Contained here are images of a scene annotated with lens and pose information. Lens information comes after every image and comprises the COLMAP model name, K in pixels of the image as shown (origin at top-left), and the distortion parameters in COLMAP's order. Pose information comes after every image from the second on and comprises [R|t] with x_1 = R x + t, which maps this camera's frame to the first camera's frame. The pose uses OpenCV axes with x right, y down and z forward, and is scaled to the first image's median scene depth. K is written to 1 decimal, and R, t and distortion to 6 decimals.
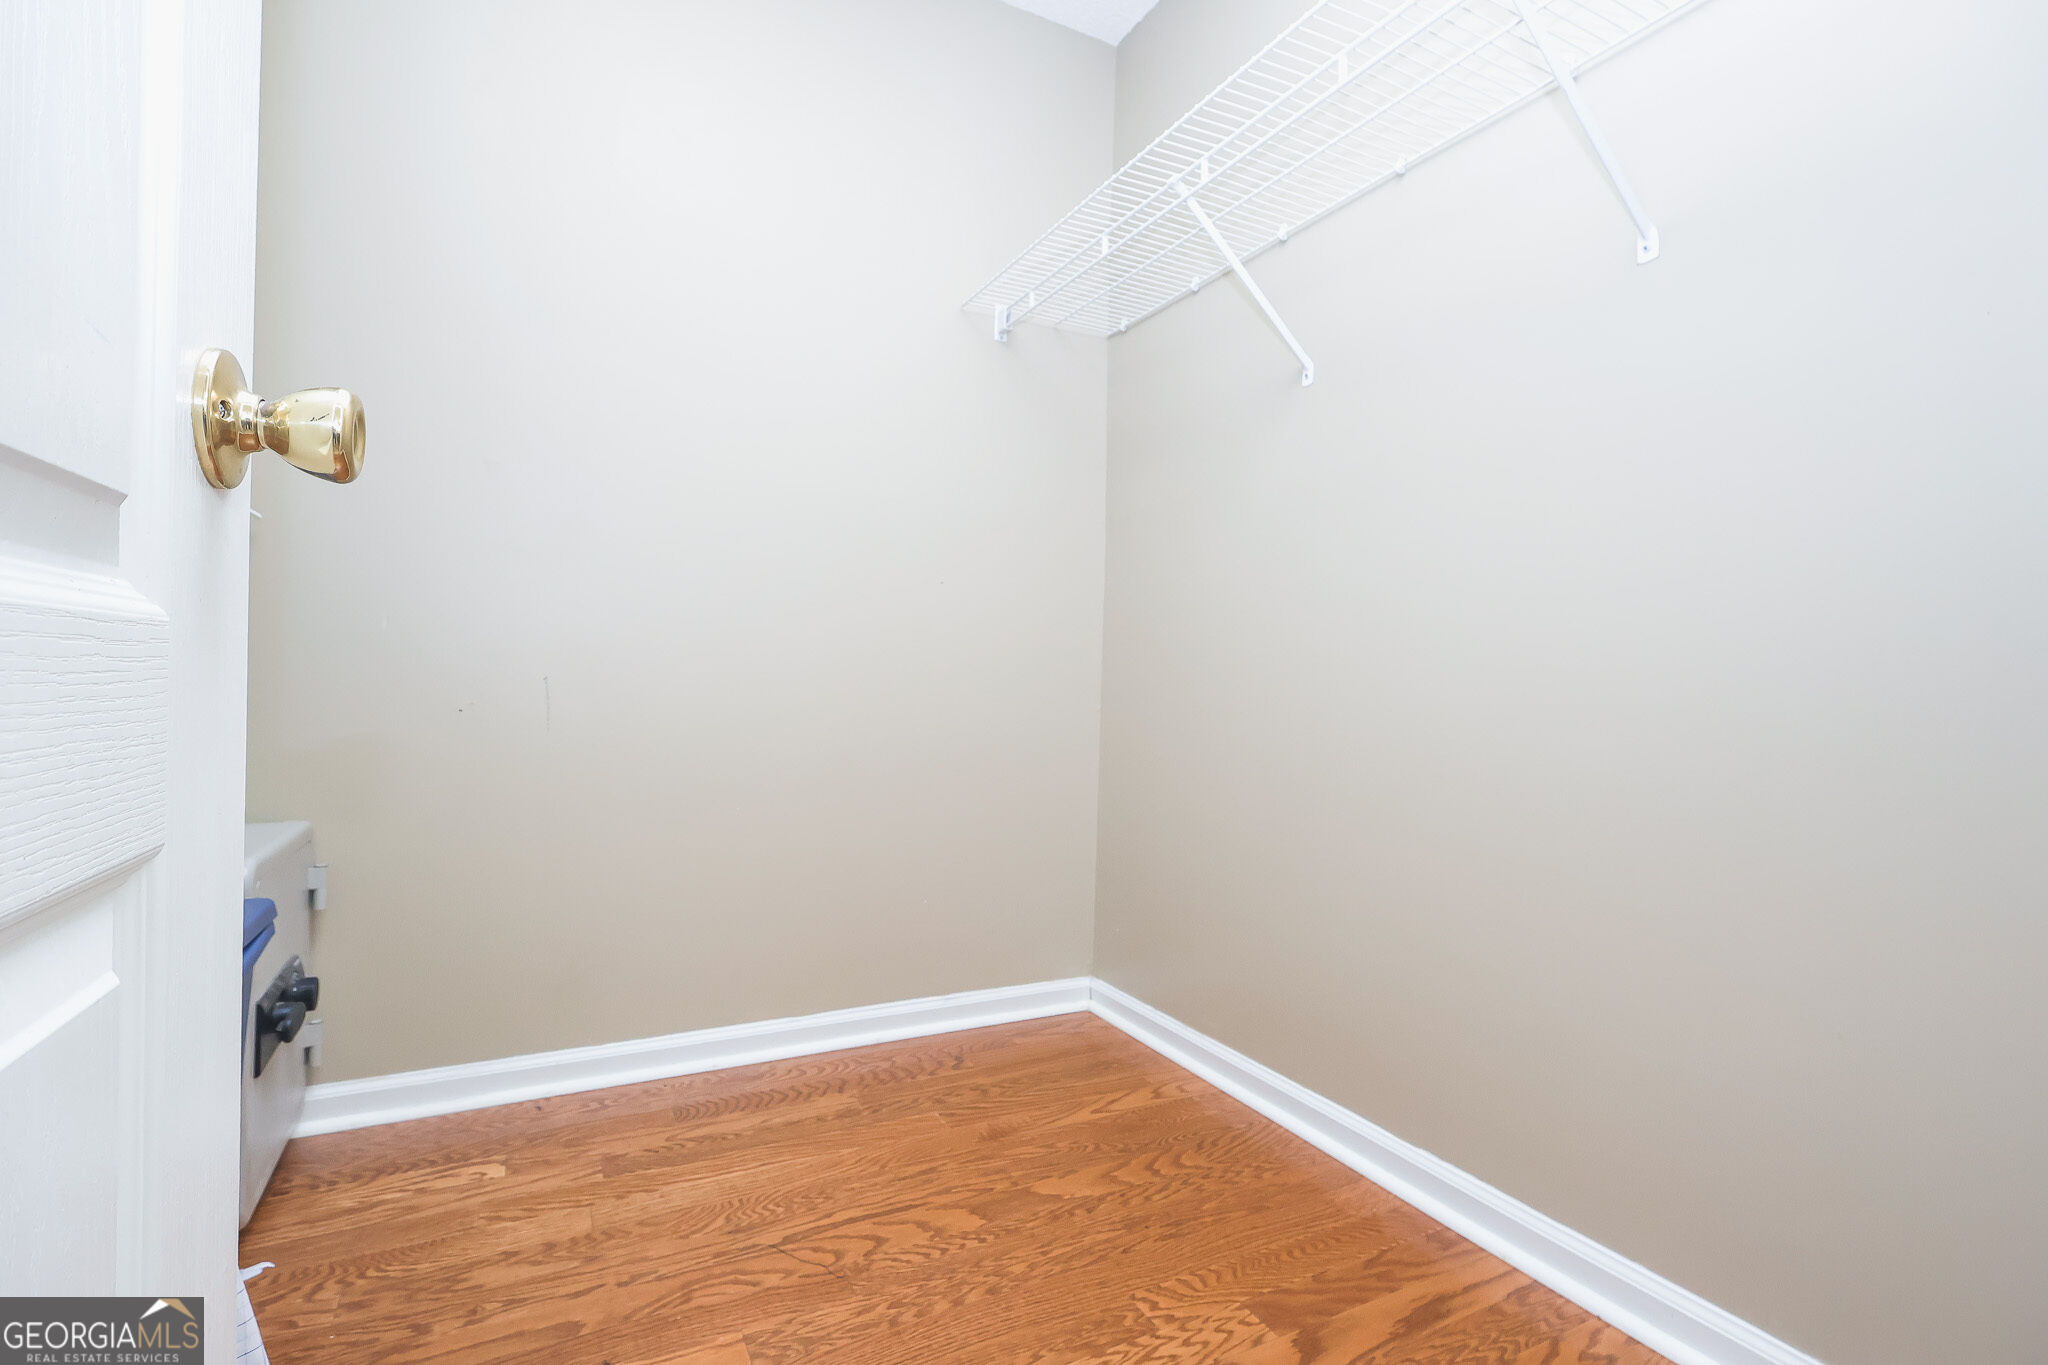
lens RADIAL K [[943.3, 0, 1021.6], [0, 943.3, 679.9], [0, 0, 1]] dist [-0.004626, 0.002484]
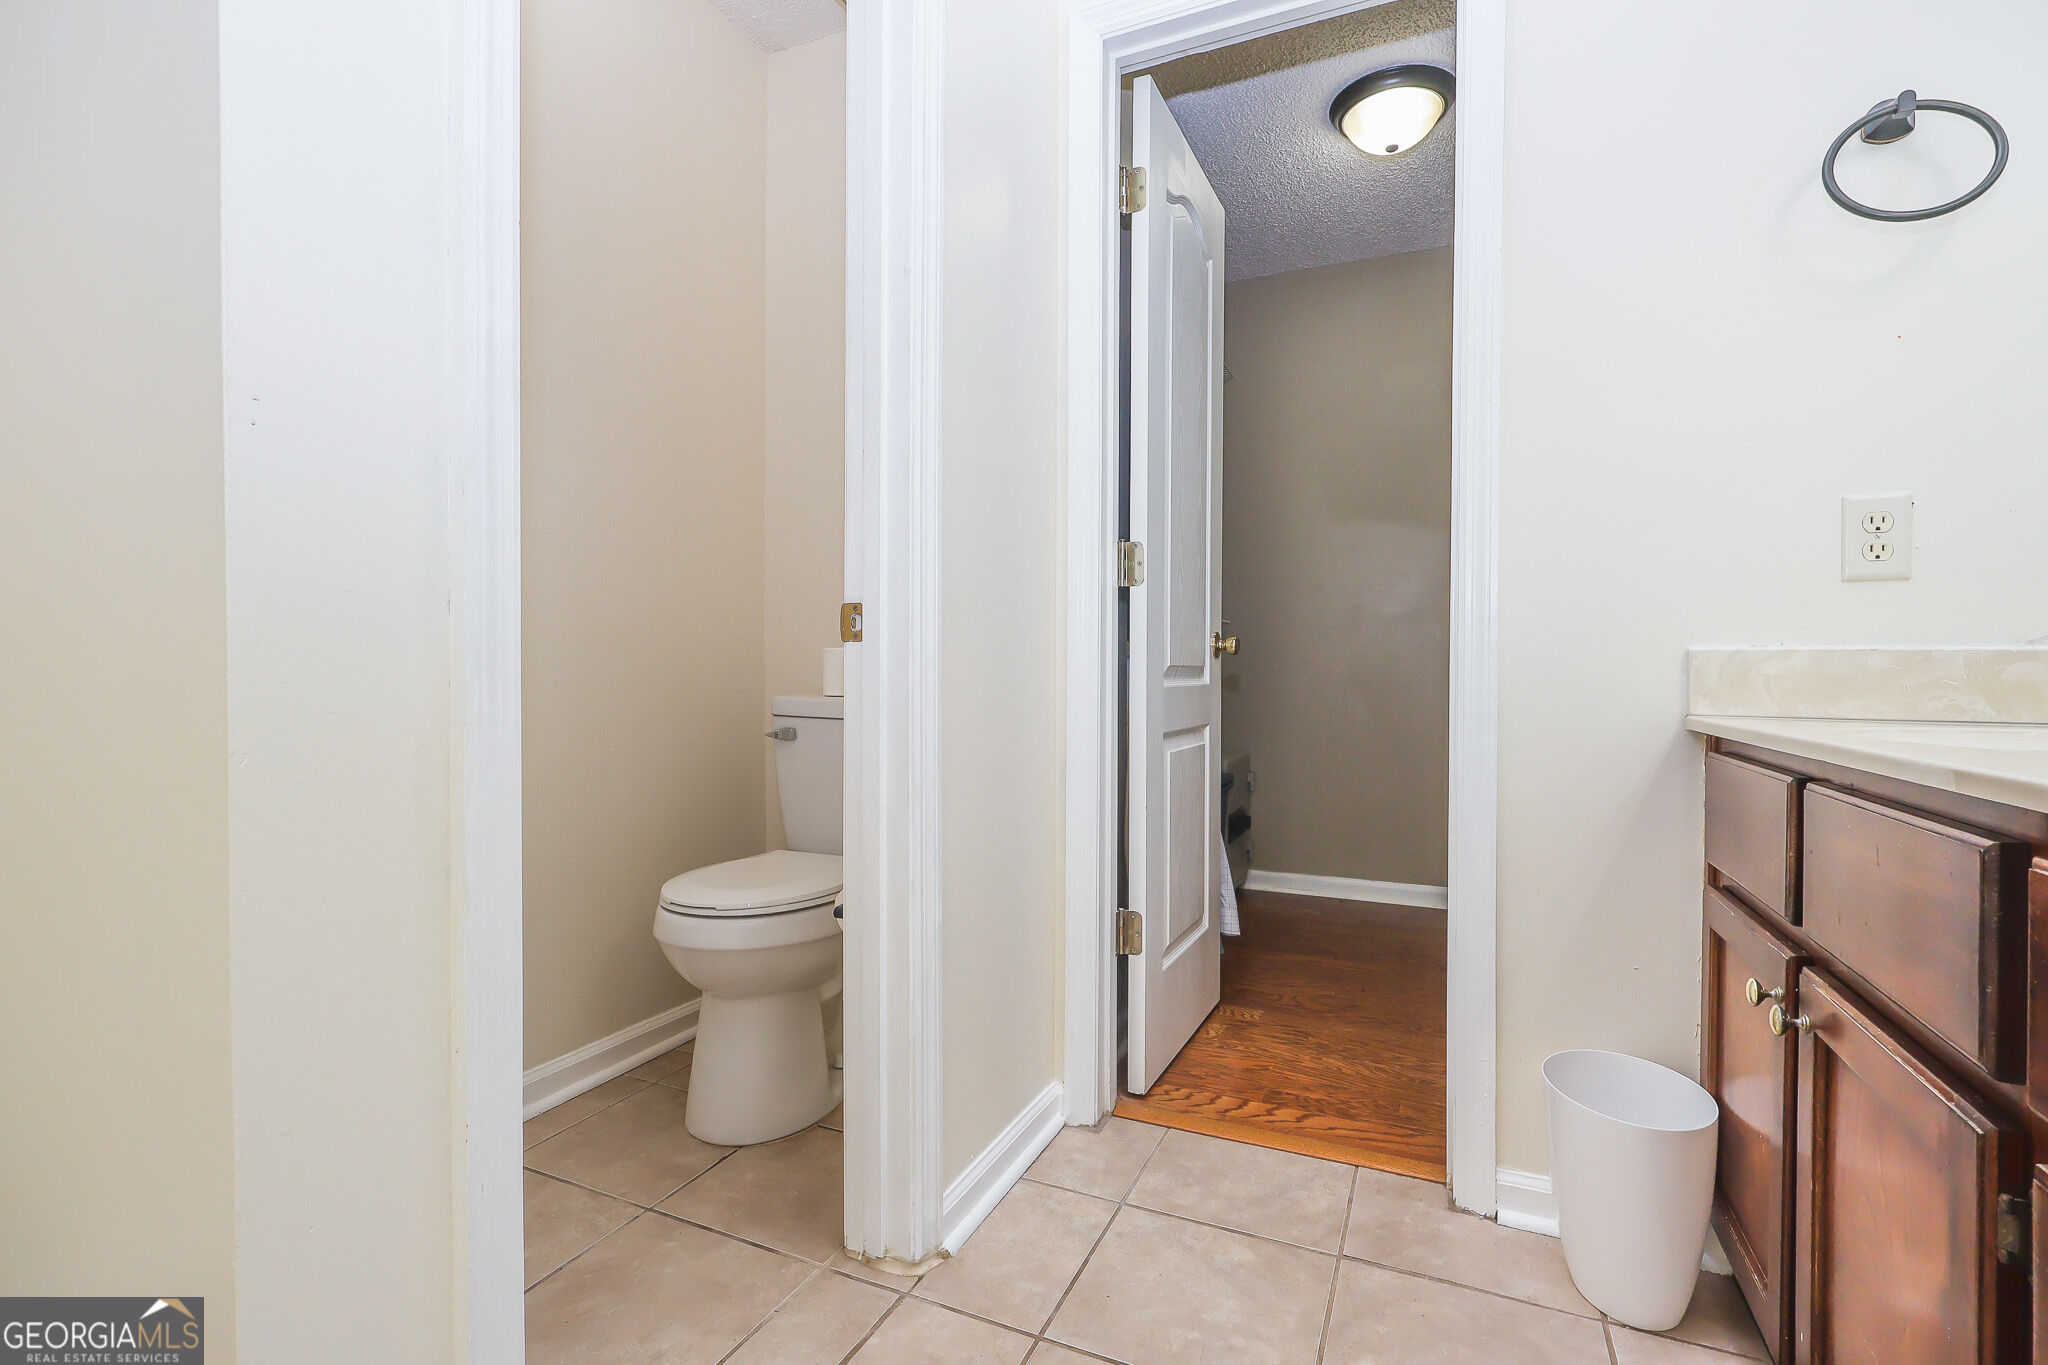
lens RADIAL K [[943.3, 0, 1023.7], [0, 943.3, 681.5], [0, 0, 1]] dist [-0.004626, 0.002484]
pose [[0.613681, 0.002976, -0.789548, 2.760678], [-0.000601, 0.999994, 0.003302, -0.080602], [0.789554, -0.001551, 0.613679, -3.217186]]
